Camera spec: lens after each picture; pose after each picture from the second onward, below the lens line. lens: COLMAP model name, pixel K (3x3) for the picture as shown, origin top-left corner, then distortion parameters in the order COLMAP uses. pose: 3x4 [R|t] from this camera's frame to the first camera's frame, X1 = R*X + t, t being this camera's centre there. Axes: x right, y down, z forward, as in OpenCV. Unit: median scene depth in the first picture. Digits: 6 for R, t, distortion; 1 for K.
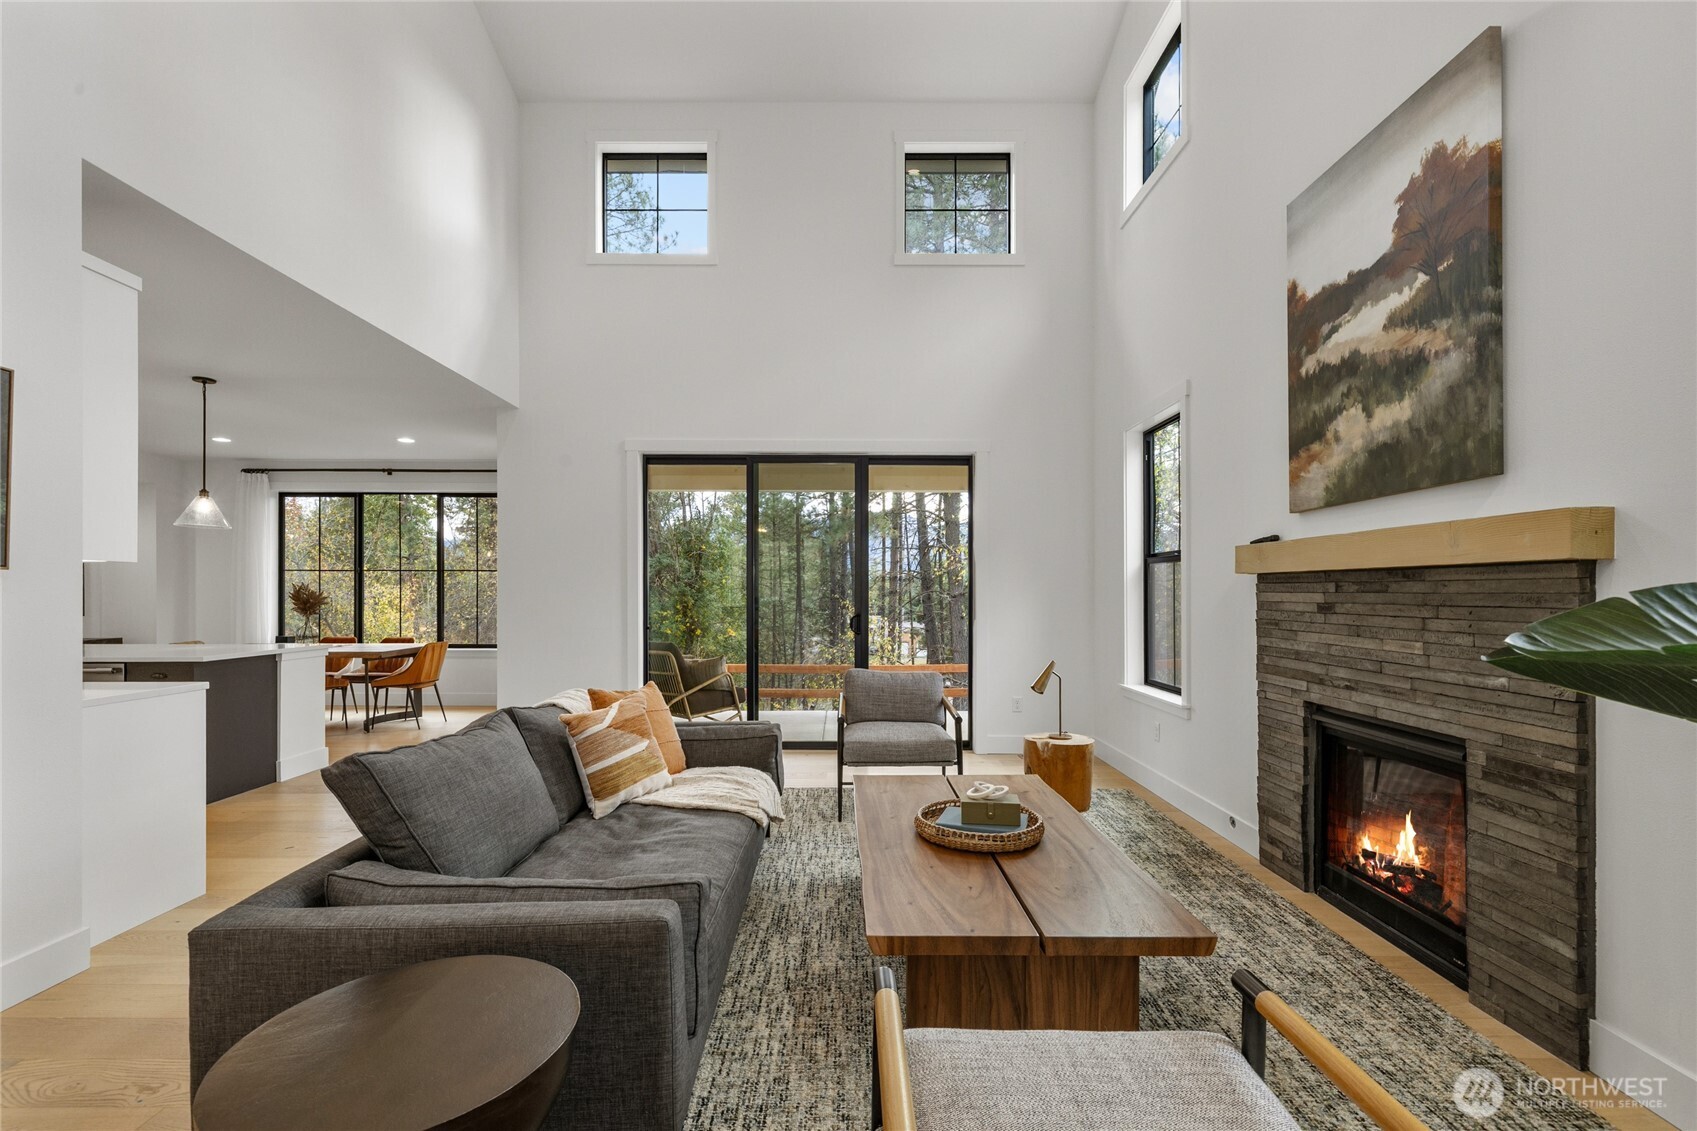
lens RADIAL K [[751.4, 0, 843.4], [0, 751.4, 581.9], [0, 0, 1]] dist [0.004585, 0.000504]
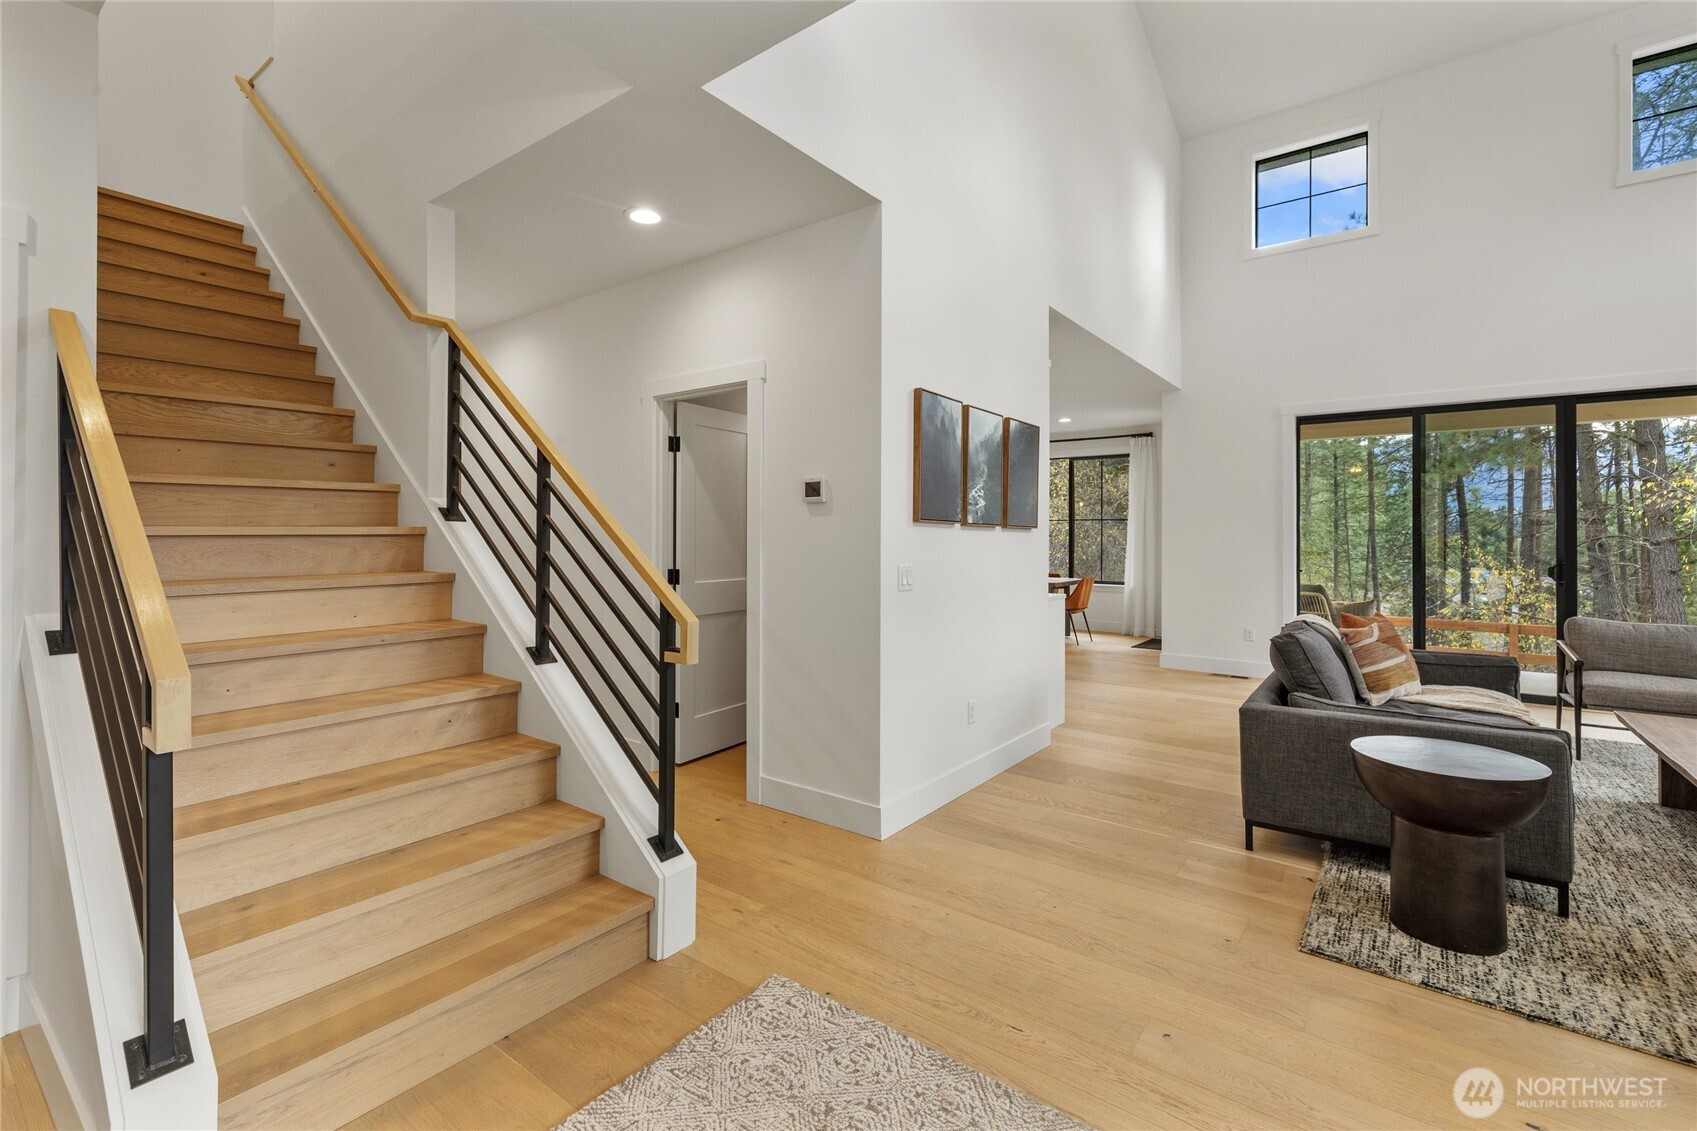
lens RADIAL K [[751.4, 0, 849.9], [0, 751.4, 526.6], [0, 0, 1]] dist [0.004585, 0.000504]
pose [[0.792458, -0.007943, -0.609875, -0.164404], [0.007991, 0.999965, -0.002640, -0.011054], [0.609874, -0.002782, 0.792494, -0.448801]]
